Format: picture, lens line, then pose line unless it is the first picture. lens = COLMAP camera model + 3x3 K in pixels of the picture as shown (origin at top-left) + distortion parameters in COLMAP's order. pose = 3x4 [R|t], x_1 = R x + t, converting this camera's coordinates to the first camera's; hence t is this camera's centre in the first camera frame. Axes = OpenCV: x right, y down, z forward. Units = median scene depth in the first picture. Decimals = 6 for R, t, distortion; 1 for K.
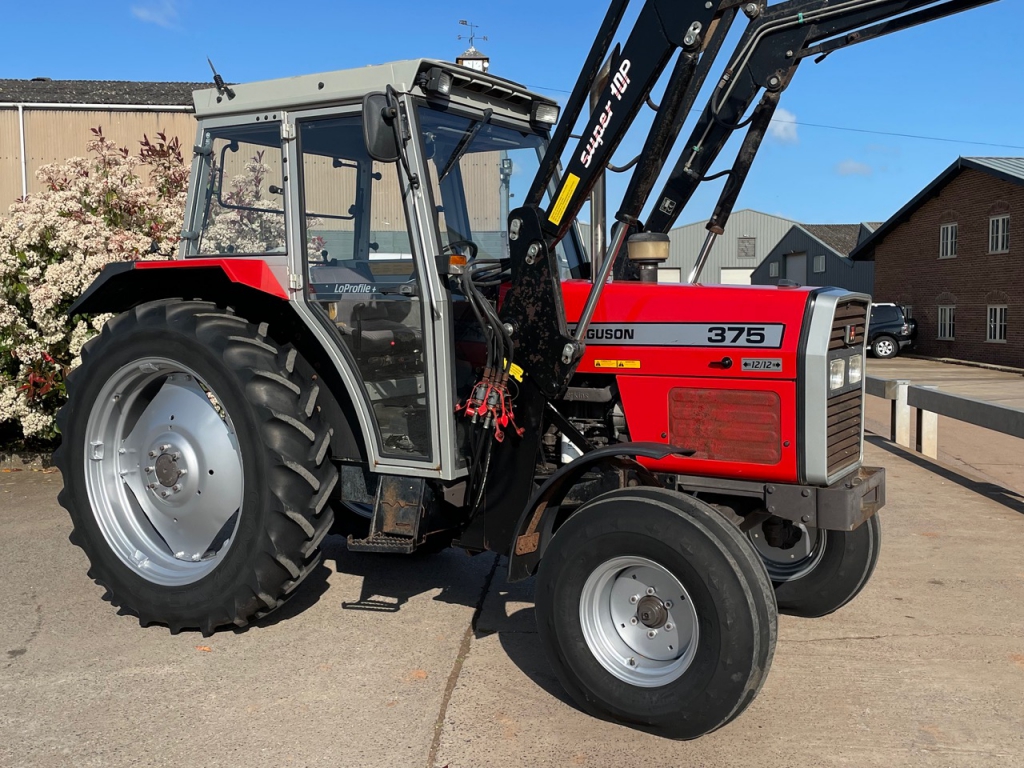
lens RADIAL K [[1056.7, 0, 513.0], [0, 1056.7, 373.3], [0, 0, 1]] dist [0.119693, -0.235395]
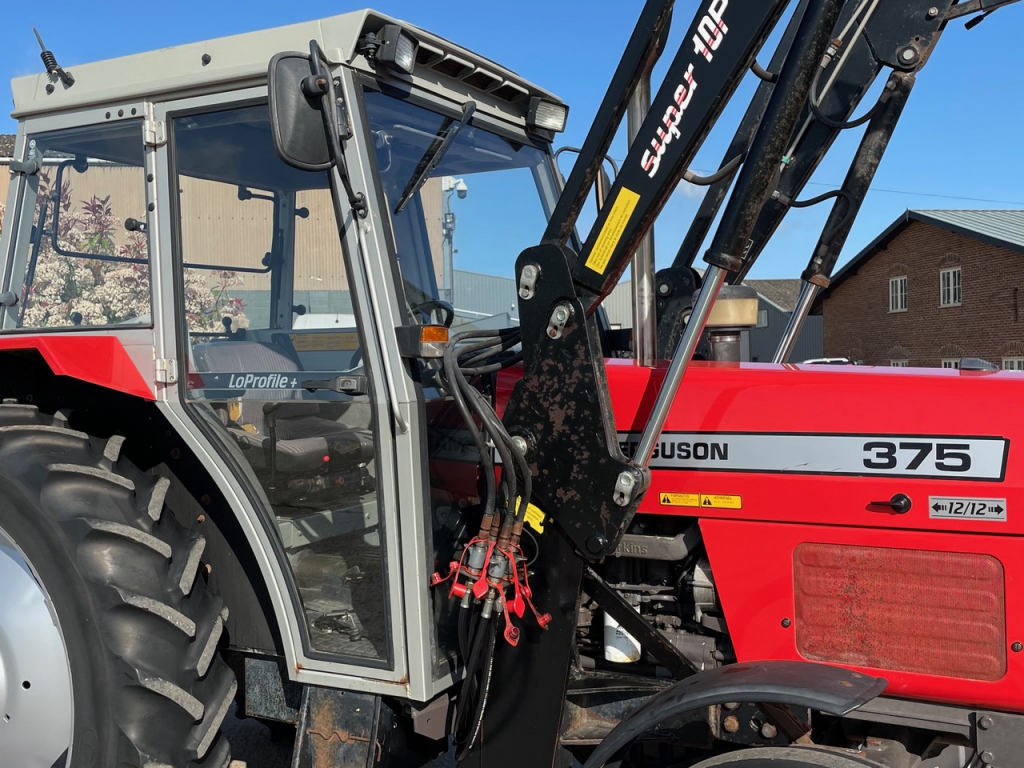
lens RADIAL K [[1058.2, 0, 517.3], [0, 1058.2, 370.2], [0, 0, 1]] dist [0.107269, -0.192330]
pose [[0.997911, -0.016533, 0.062451, -0.038885], [0.020043, 0.998229, -0.056002, -0.047002], [-0.061415, 0.057137, 0.996476, 0.363199]]
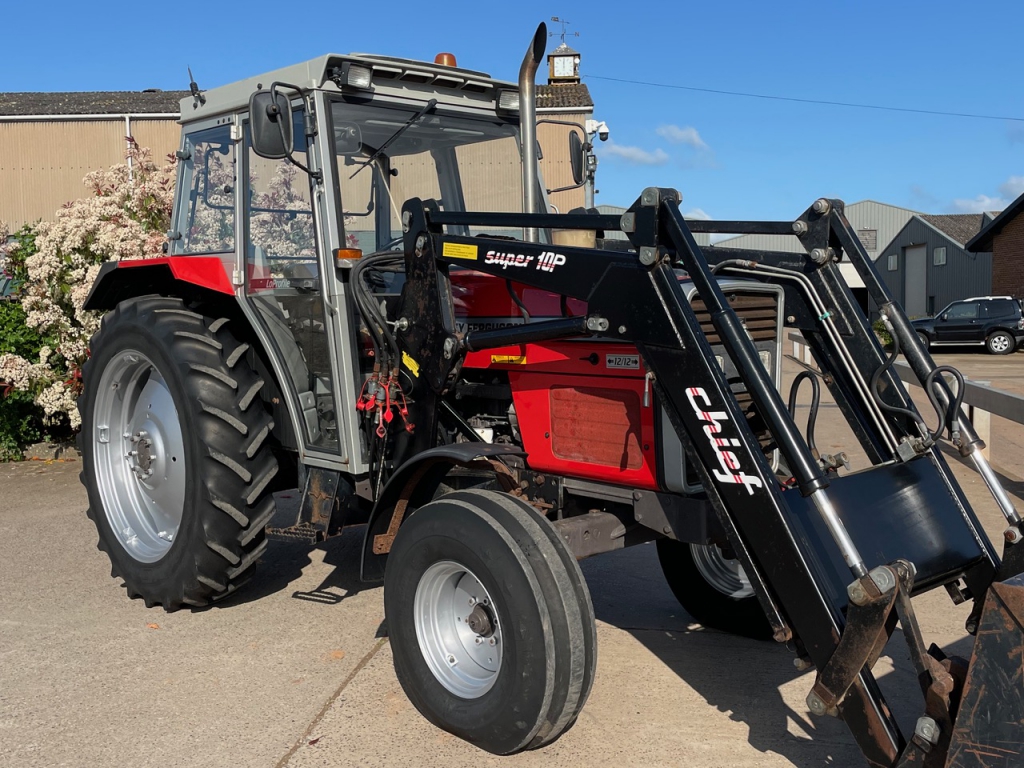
lens RADIAL K [[1056.7, 0, 513.0], [0, 1056.7, 373.3], [0, 0, 1]] dist [0.119693, -0.235395]
pose [[0.960765, 0.011386, -0.277131, 0.336875], [-0.009565, 0.999923, 0.007919, -0.003642], [0.277200, -0.004958, 0.960800, 0.074371]]
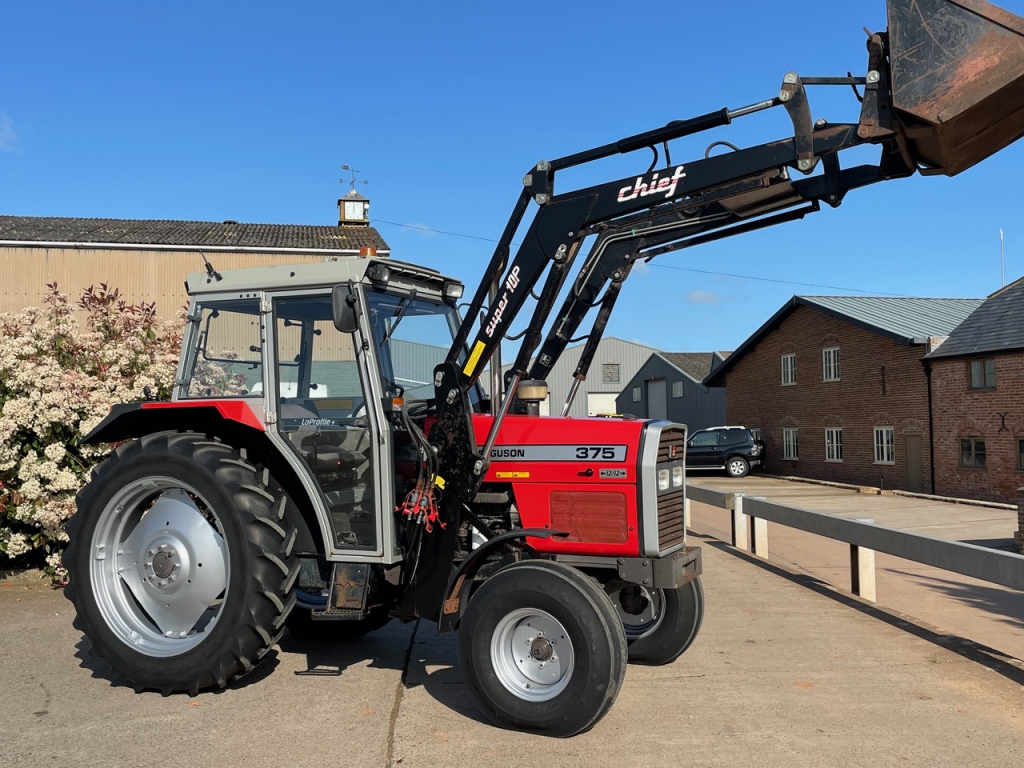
lens RADIAL K [[1058.2, 0, 517.3], [0, 1058.2, 370.2], [0, 0, 1]] dist [0.107269, -0.192330]
pose [[0.992114, -0.000589, 0.125337, -0.063987], [0.015534, 0.992858, -0.118289, 0.017760], [-0.124372, 0.119304, 0.985037, -0.355177]]
